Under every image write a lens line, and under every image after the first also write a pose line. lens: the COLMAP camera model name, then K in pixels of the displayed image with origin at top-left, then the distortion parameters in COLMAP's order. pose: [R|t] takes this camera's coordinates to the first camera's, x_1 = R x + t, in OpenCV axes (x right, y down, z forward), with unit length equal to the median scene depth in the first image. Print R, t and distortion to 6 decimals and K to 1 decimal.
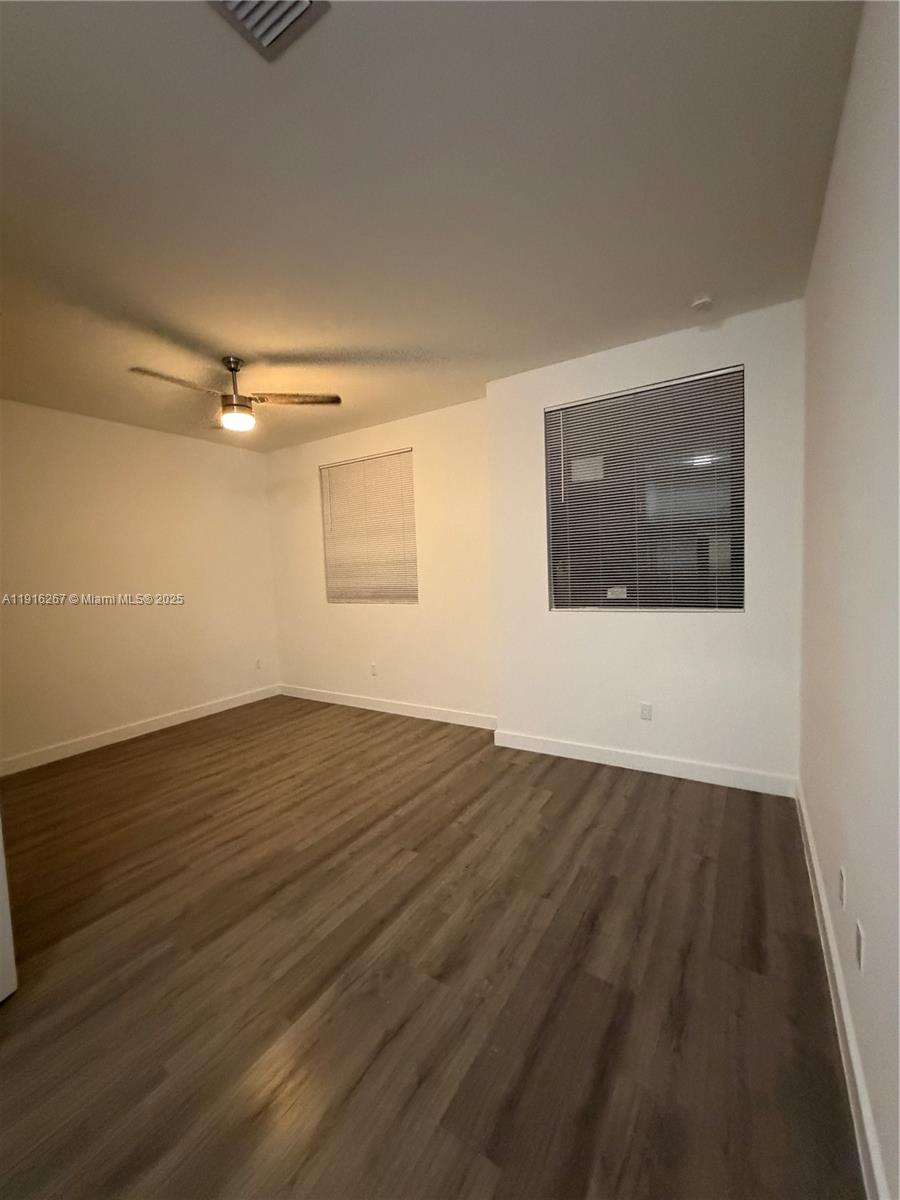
lens RADIAL K [[477.9, 0, 442.9], [0, 477.9, 601.9], [0, 0, 1]] dist [0.000109, 0.000189]
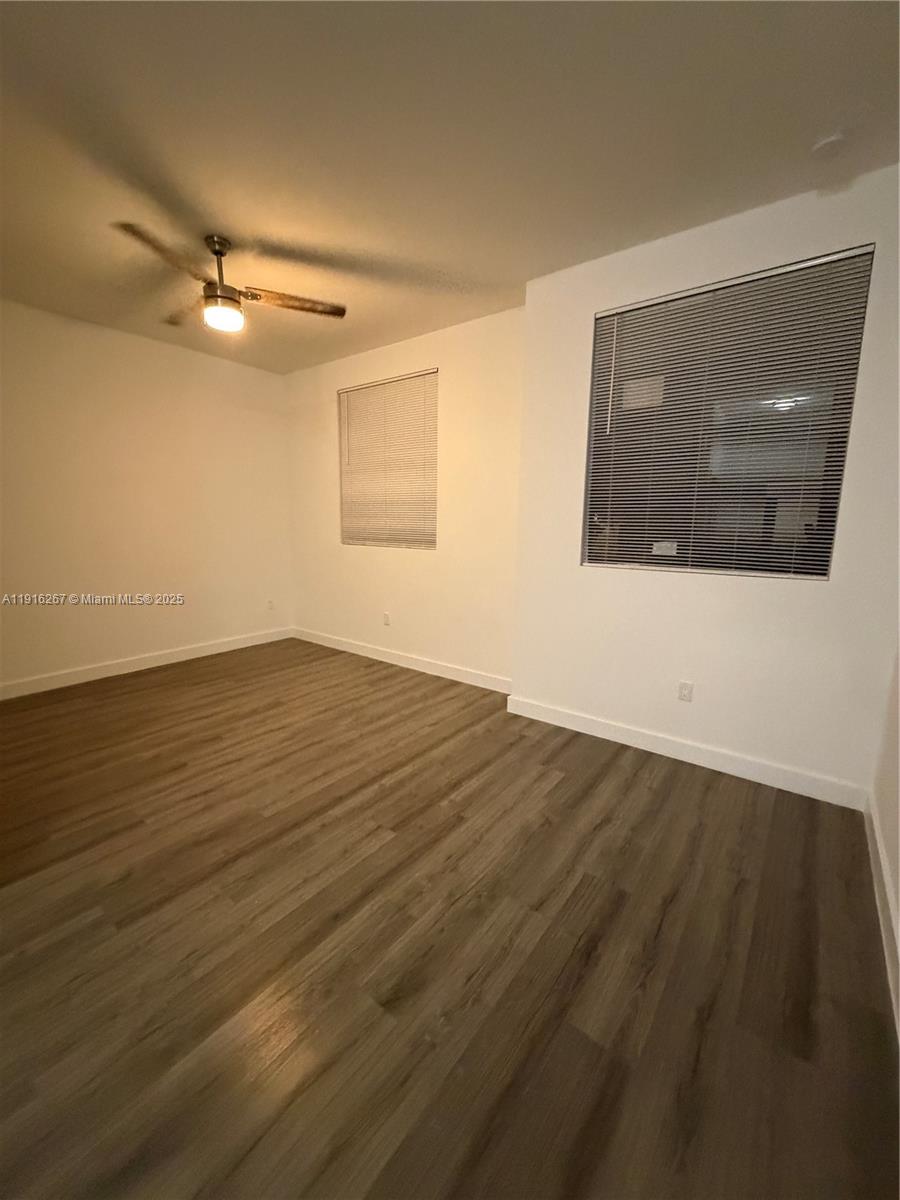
lens RADIAL K [[477.9, 0, 443.4], [0, 477.9, 598.9], [0, 0, 1]] dist [0.000109, 0.000189]
pose [[0.994565, 0.066137, -0.080413, 0.062386], [-0.058175, 0.993522, 0.097616, 0.010721], [0.086348, -0.092408, 0.991970, 0.155197]]
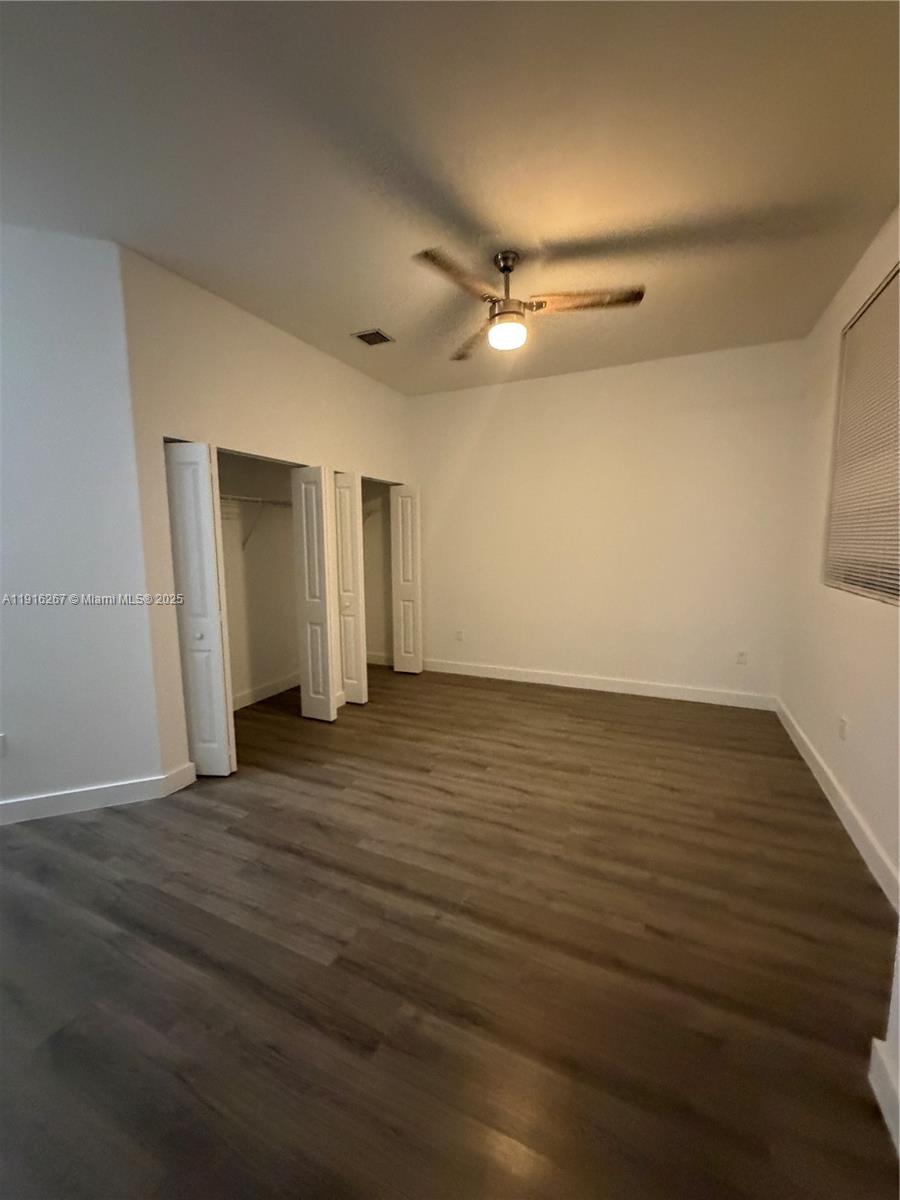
lens RADIAL K [[477.9, 0, 443.4], [0, 477.9, 595.3], [0, 0, 1]] dist [0.000109, 0.000189]
pose [[0.132682, 0.148844, -0.979919, 0.441662], [-0.065455, 0.987818, 0.141181, -0.057958], [0.988995, 0.045409, 0.140808, 0.869621]]
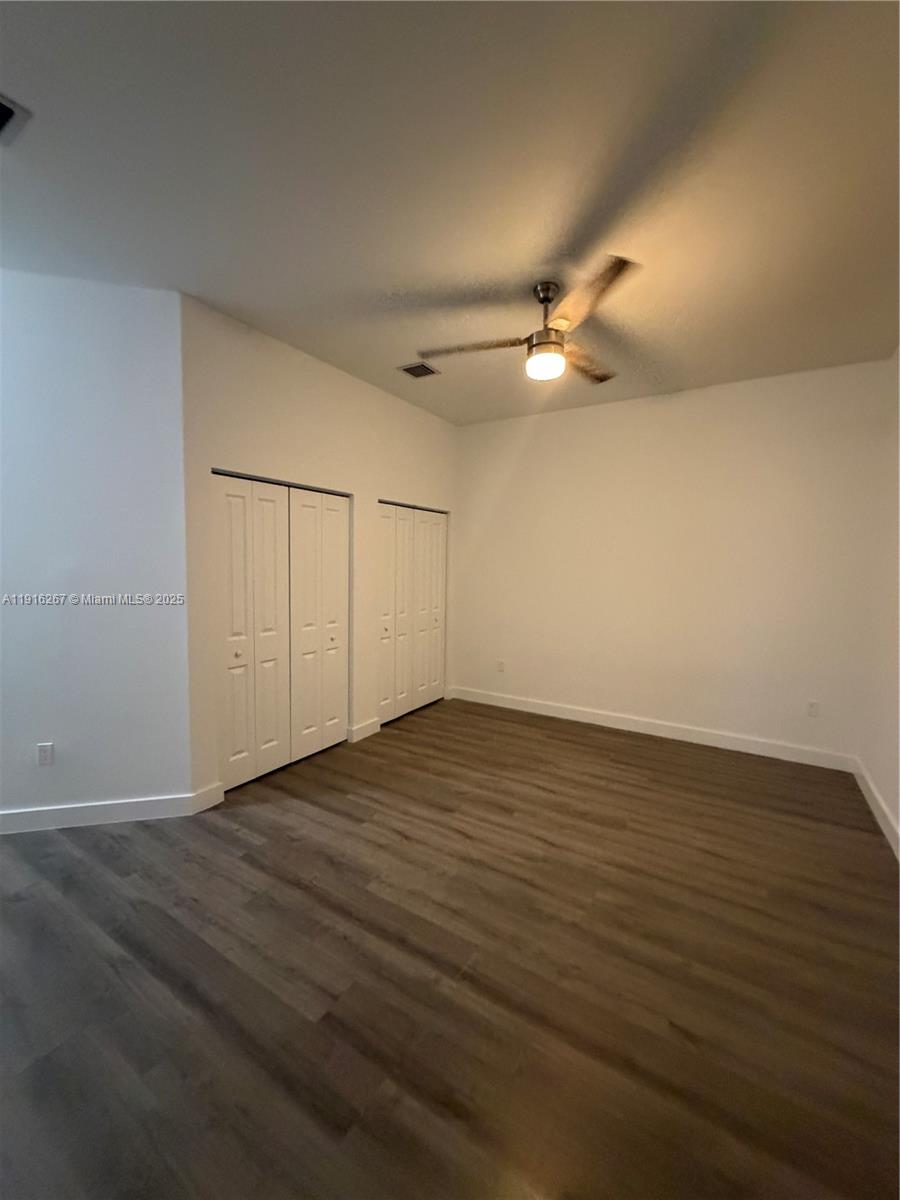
lens RADIAL K [[477.9, 0, 444.8], [0, 477.9, 594.8], [0, 0, 1]] dist [0.000109, 0.000189]
pose [[0.010743, 0.103126, -0.994610, 0.420816], [-0.086527, 0.991033, 0.101820, -0.077355], [0.996192, 0.084966, 0.019569, 0.926136]]
